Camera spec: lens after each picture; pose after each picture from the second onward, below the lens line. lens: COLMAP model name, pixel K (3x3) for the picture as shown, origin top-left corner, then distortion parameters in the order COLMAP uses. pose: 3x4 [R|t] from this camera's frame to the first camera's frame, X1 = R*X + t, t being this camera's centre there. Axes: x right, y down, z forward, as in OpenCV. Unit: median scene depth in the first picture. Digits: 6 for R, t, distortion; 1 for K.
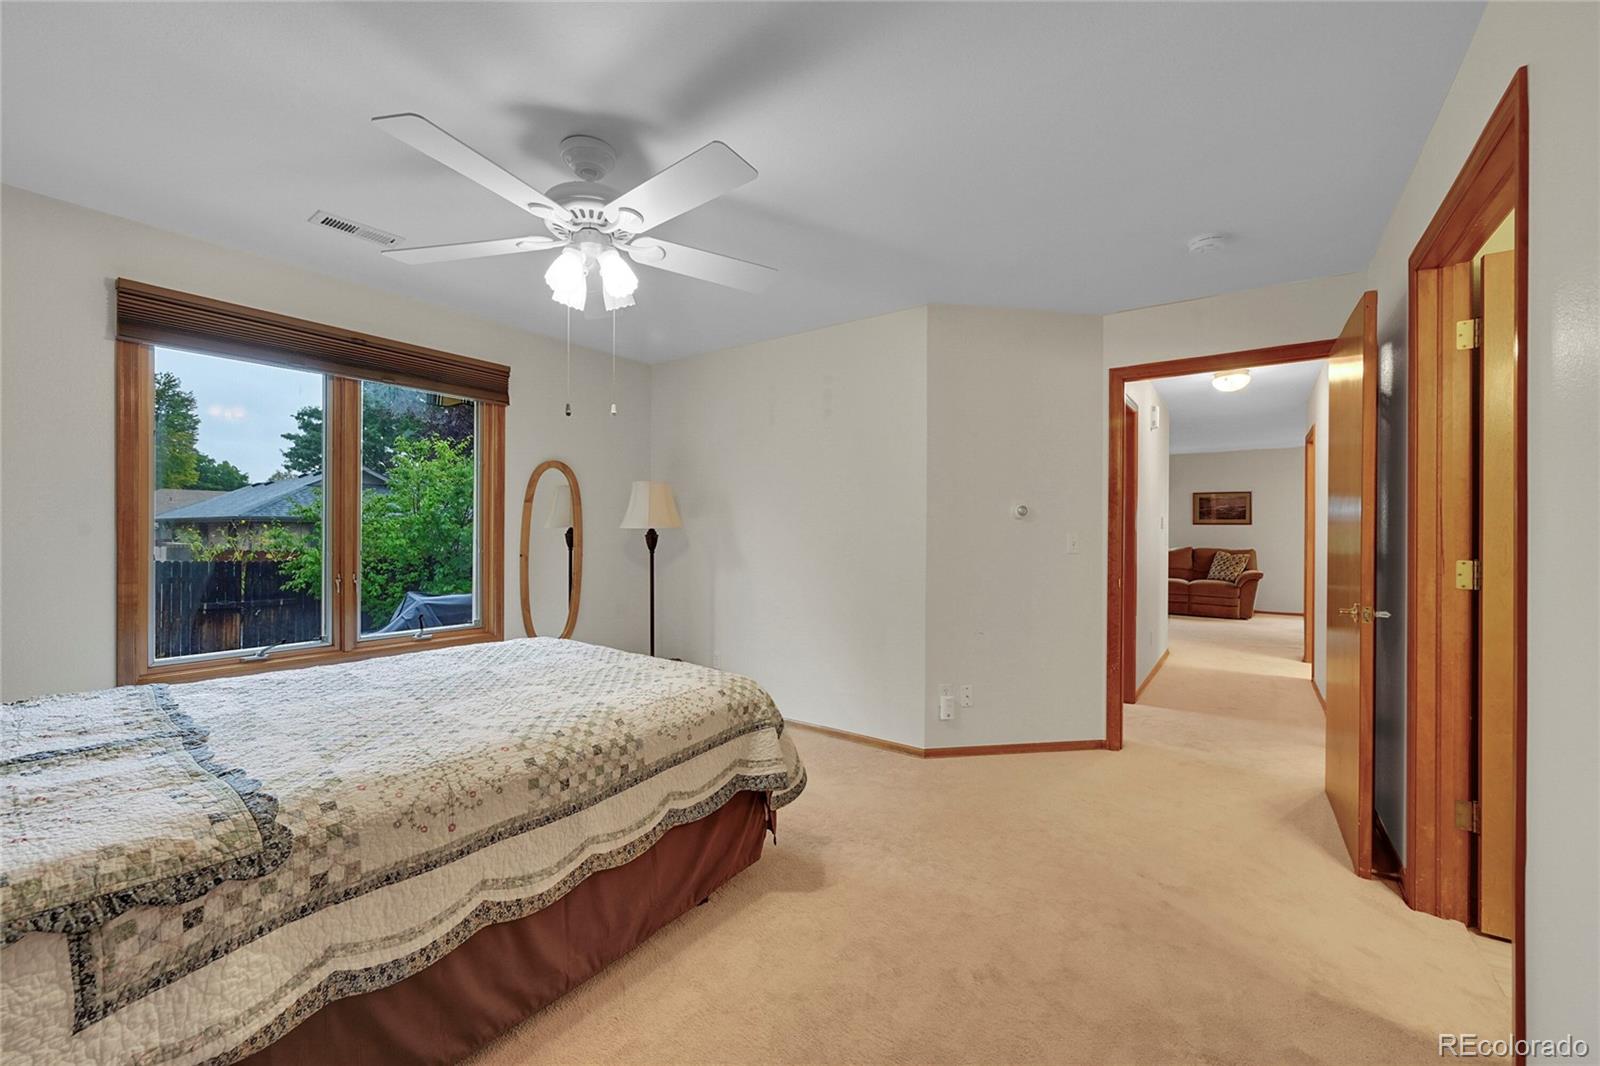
lens RADIAL K [[627.2, 0, 795.5], [0, 627.2, 527.5], [0, 0, 1]] dist [-0.000934, -0.000030]
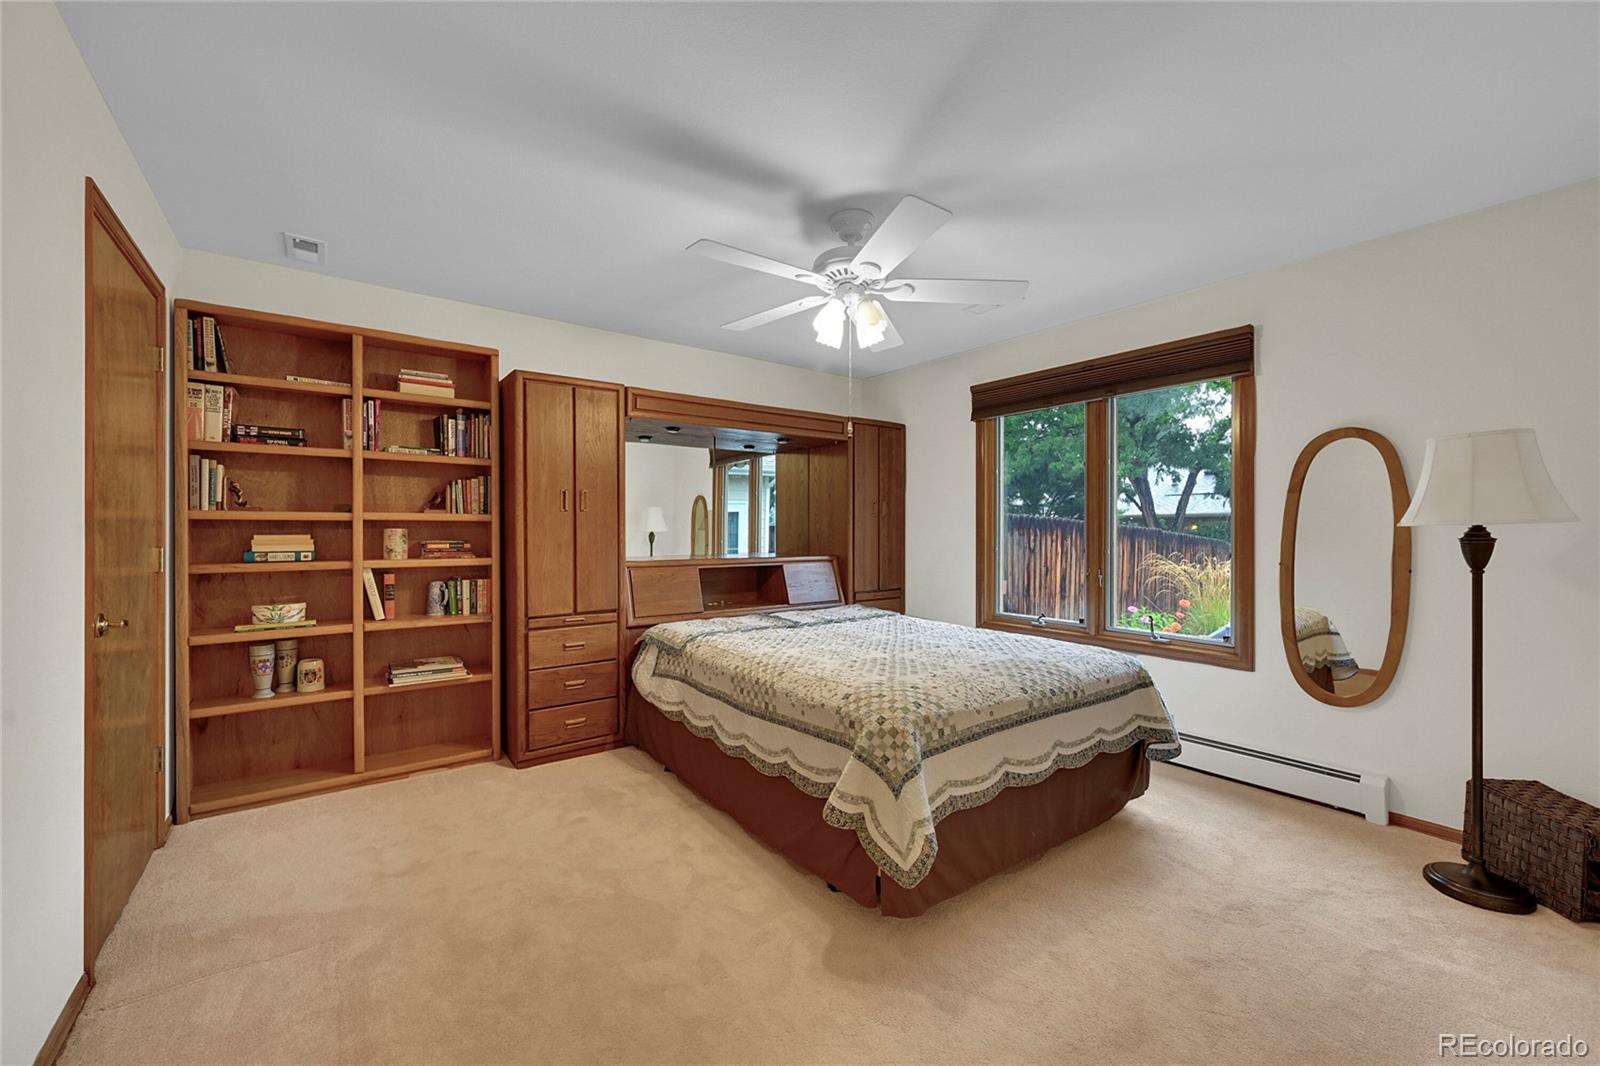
lens RADIAL K [[627.2, 0, 795.3], [0, 627.2, 530.7], [0, 0, 1]] dist [-0.000934, -0.000030]
pose [[-0.296359, -0.005123, -0.955063, 0.996716], [0.003174, 0.999975, -0.006349, 0.015528], [0.955071, -0.004913, -0.296336, 1.445965]]
